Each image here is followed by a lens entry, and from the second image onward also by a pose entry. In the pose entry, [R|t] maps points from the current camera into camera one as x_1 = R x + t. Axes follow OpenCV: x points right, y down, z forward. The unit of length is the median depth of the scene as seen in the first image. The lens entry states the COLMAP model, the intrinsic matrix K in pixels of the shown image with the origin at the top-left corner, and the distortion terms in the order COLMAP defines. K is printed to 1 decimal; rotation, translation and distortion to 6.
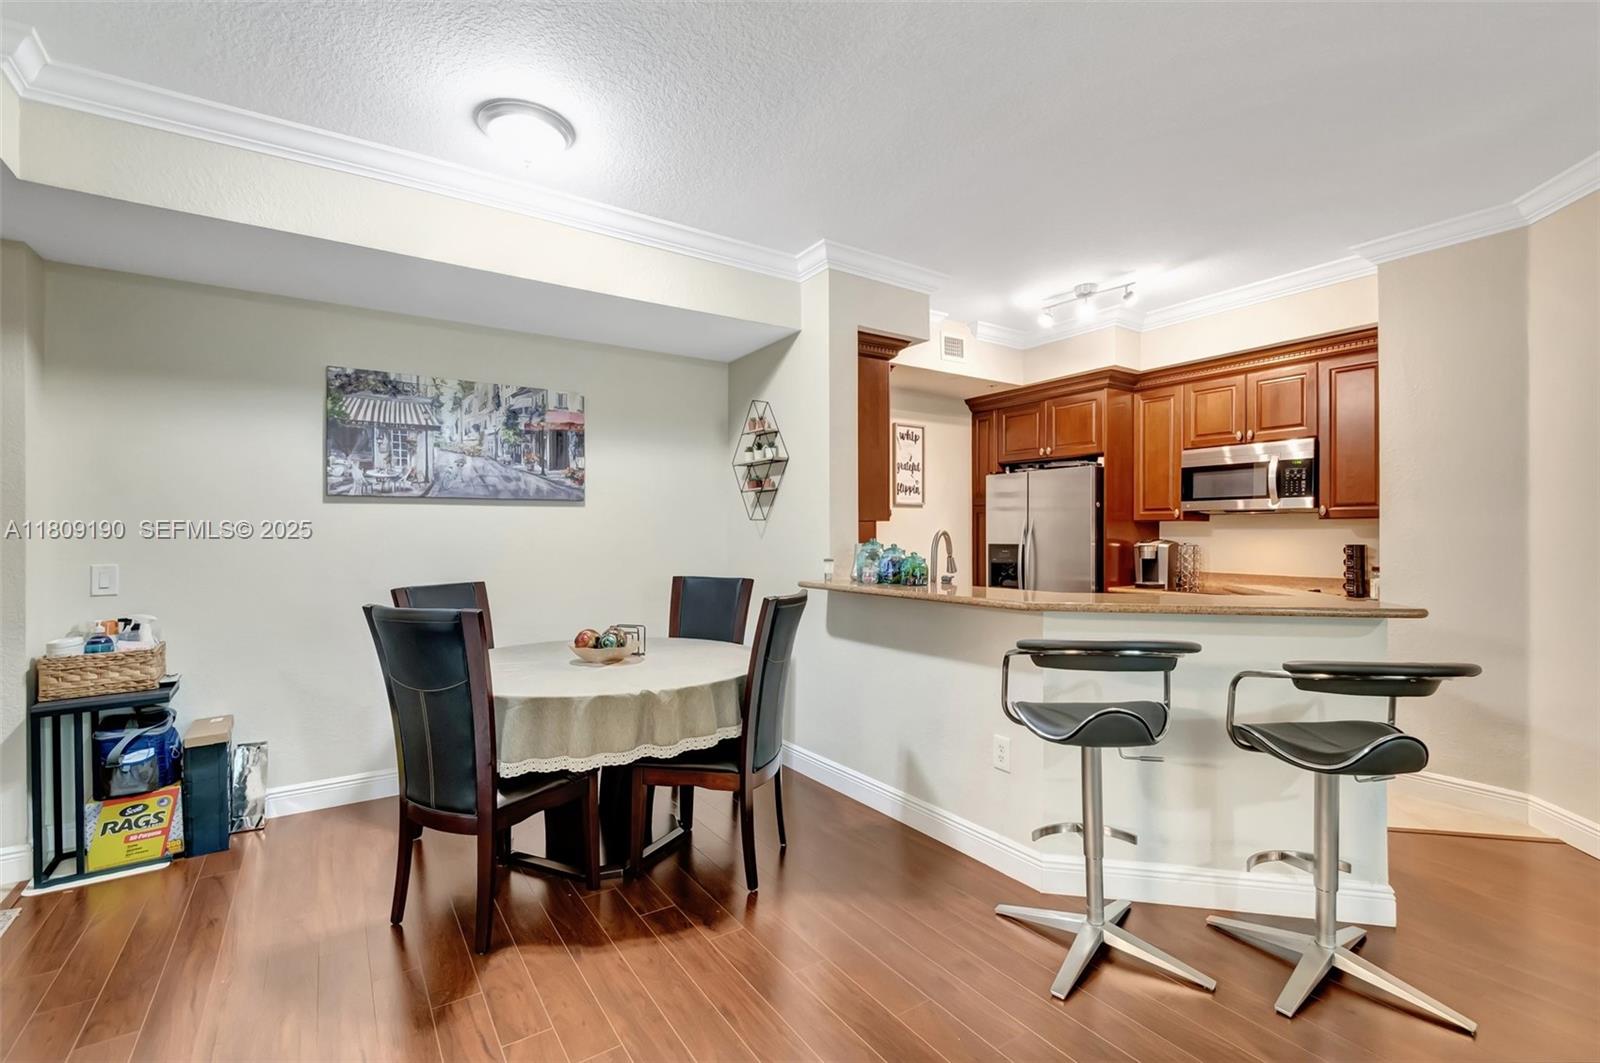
lens RADIAL K [[708.8, 0, 797.1], [0, 708.8, 533.5], [0, 0, 1]] dist [0.006769, -0.004301]
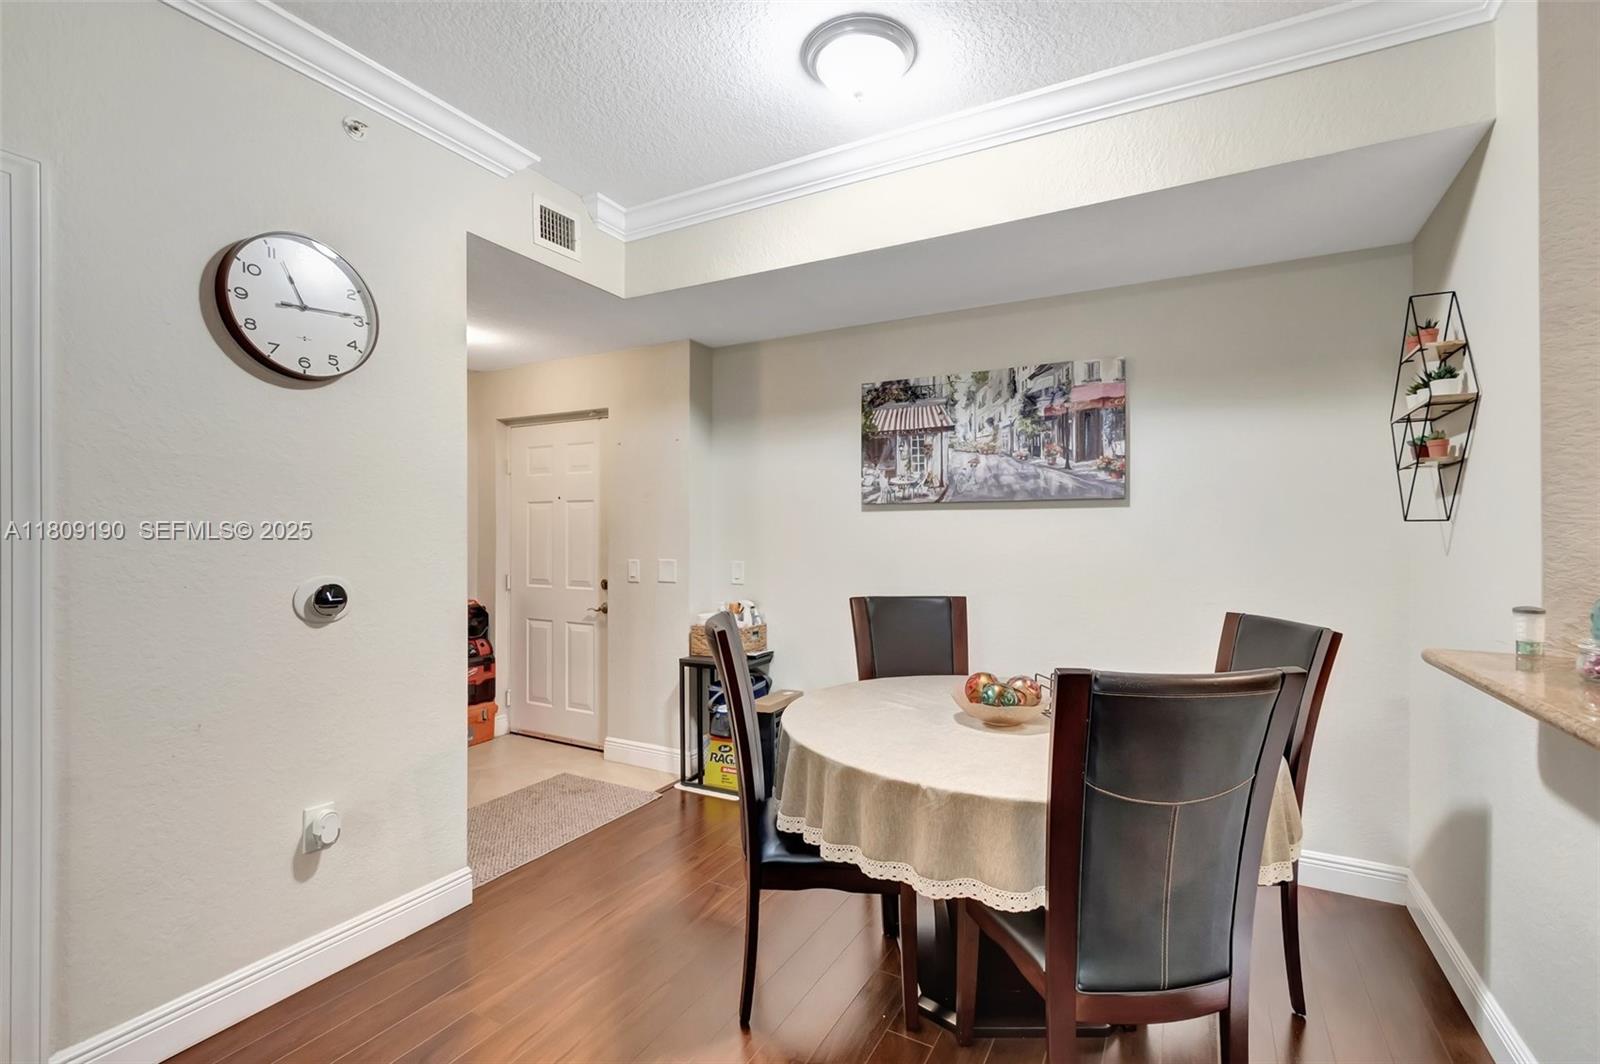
lens RADIAL K [[708.8, 0, 806.4], [0, 708.8, 529.9], [0, 0, 1]] dist [0.006769, -0.004301]
pose [[0.459286, -0.003054, -0.888283, 0.220251], [-0.006331, 0.999957, -0.006712, -0.006394], [0.888266, 0.008707, 0.459247, 0.377924]]
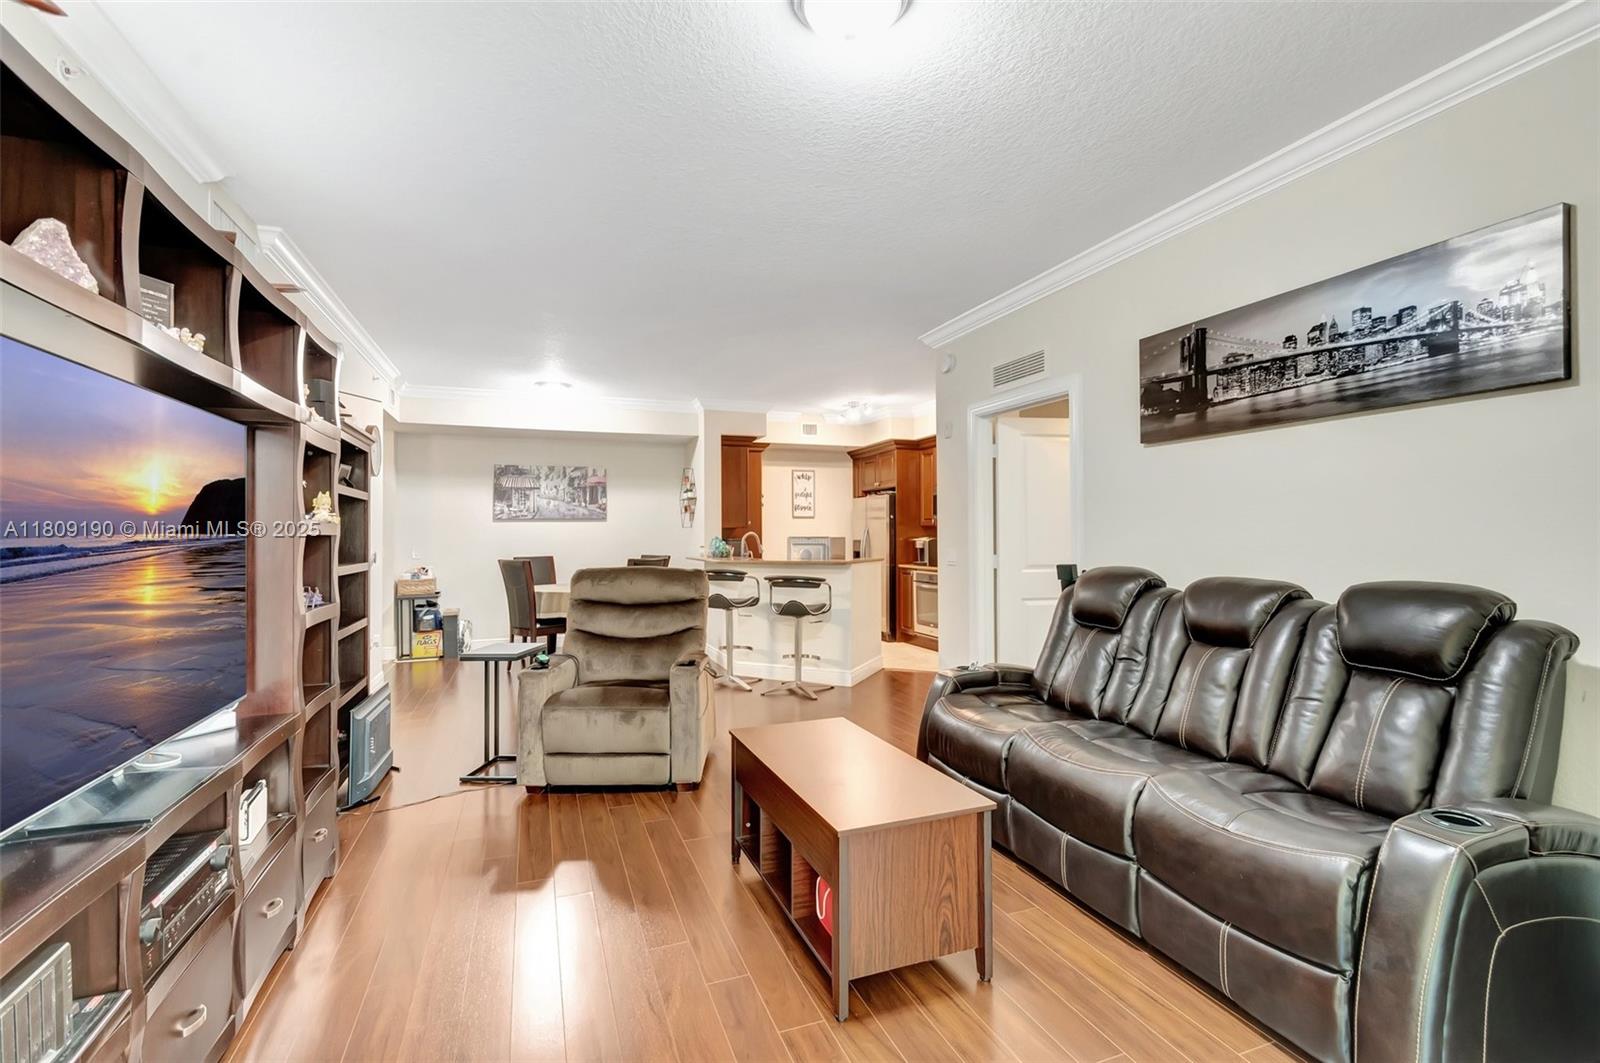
lens RADIAL K [[708.8, 0, 790.7], [0, 708.8, 518.2], [0, 0, 1]] dist [0.006769, -0.004301]
pose [[0.971700, -0.010462, -0.235988, 0.749586], [0.004470, 0.999654, -0.025910, 0.008100], [0.236177, 0.024121, 0.971411, -0.930593]]
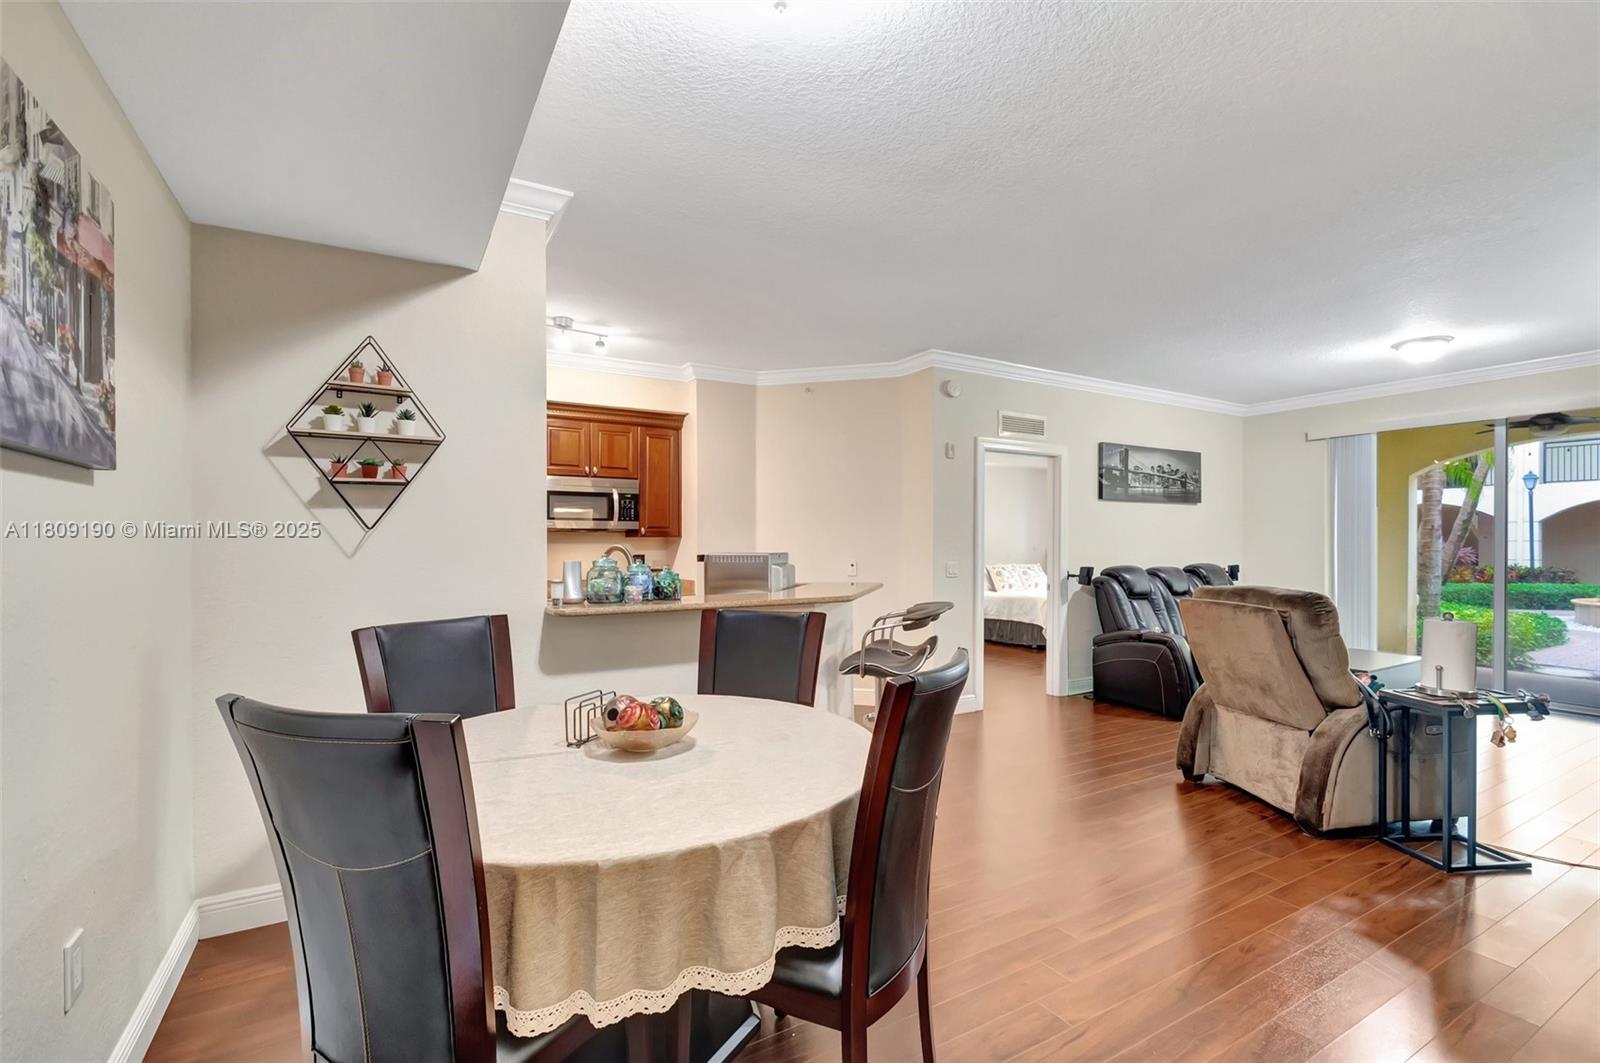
lens RADIAL K [[708.8, 0, 804.1], [0, 708.8, 545.6], [0, 0, 1]] dist [0.006769, -0.004301]
pose [[0.056255, -0.001199, 0.998416, -0.704253], [0.005721, 0.999983, 0.000879, -0.003064], [-0.998400, 0.005662, 0.056261, 0.626280]]
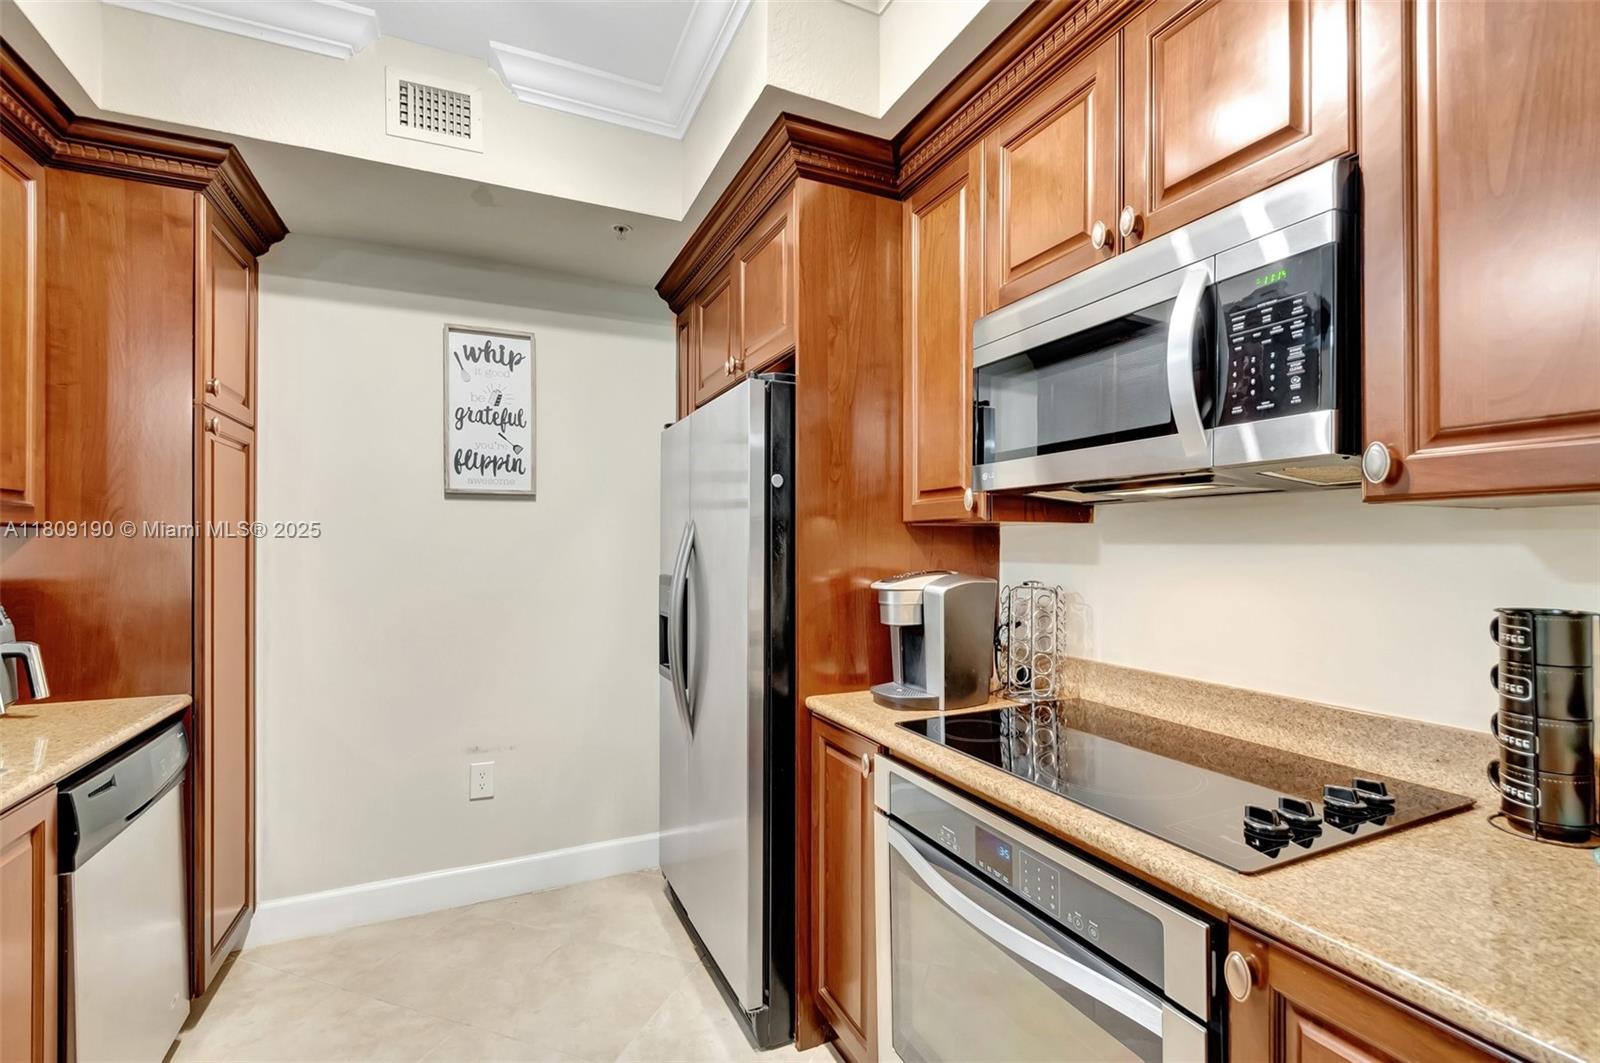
lens RADIAL K [[708.8, 0, 791.4], [0, 708.8, 542.2], [0, 0, 1]] dist [0.006769, -0.004301]
pose [[0.986228, -0.003348, -0.165355, 0.626871], [0.002432, 0.999981, -0.005741, -0.006694], [0.165371, 0.005260, 0.986217, 0.787186]]
